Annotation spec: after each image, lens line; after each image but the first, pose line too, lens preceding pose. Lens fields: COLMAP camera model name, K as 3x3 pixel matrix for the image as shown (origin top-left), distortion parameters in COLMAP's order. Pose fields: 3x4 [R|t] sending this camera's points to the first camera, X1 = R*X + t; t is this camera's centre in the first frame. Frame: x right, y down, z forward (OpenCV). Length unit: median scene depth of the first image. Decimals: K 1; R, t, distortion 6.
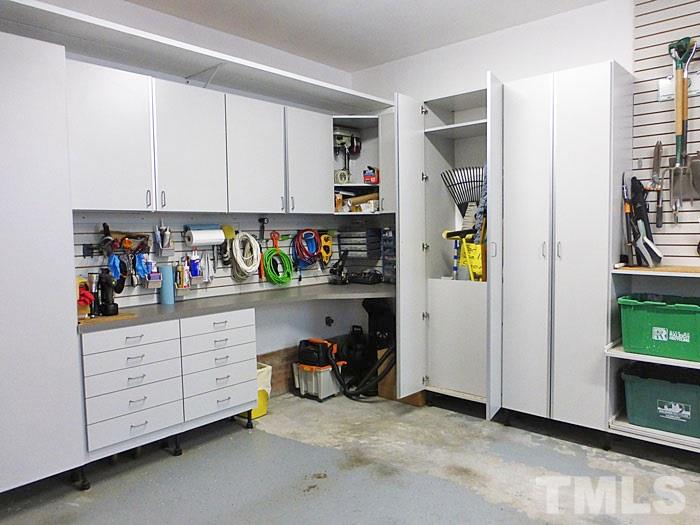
lens RADIAL K [[518.5, 0, 348.2], [0, 518.5, 261.8], [0, 0, 1]] dist [-0.026738, 0.024328]
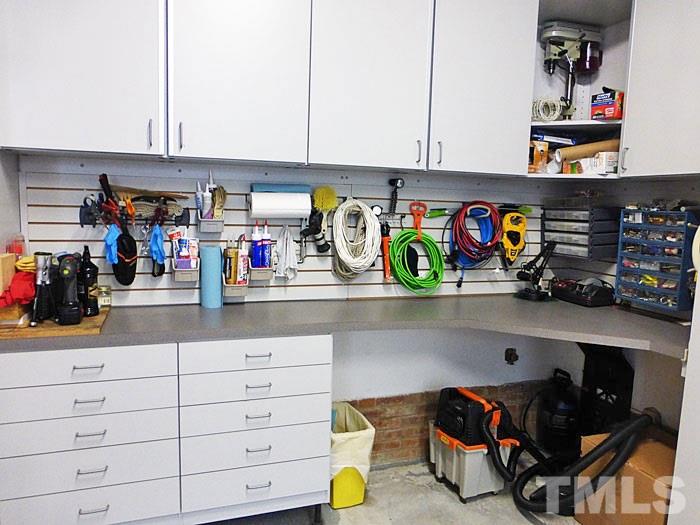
lens RADIAL K [[518.5, 0, 356.6], [0, 518.5, 260.6], [0, 0, 1]] dist [-0.026738, 0.024328]
pose [[0.882474, 0.097195, -0.460209, 0.080381], [-0.075138, 0.994983, 0.066057, -0.025716], [0.464321, -0.023715, 0.885350, 0.438797]]
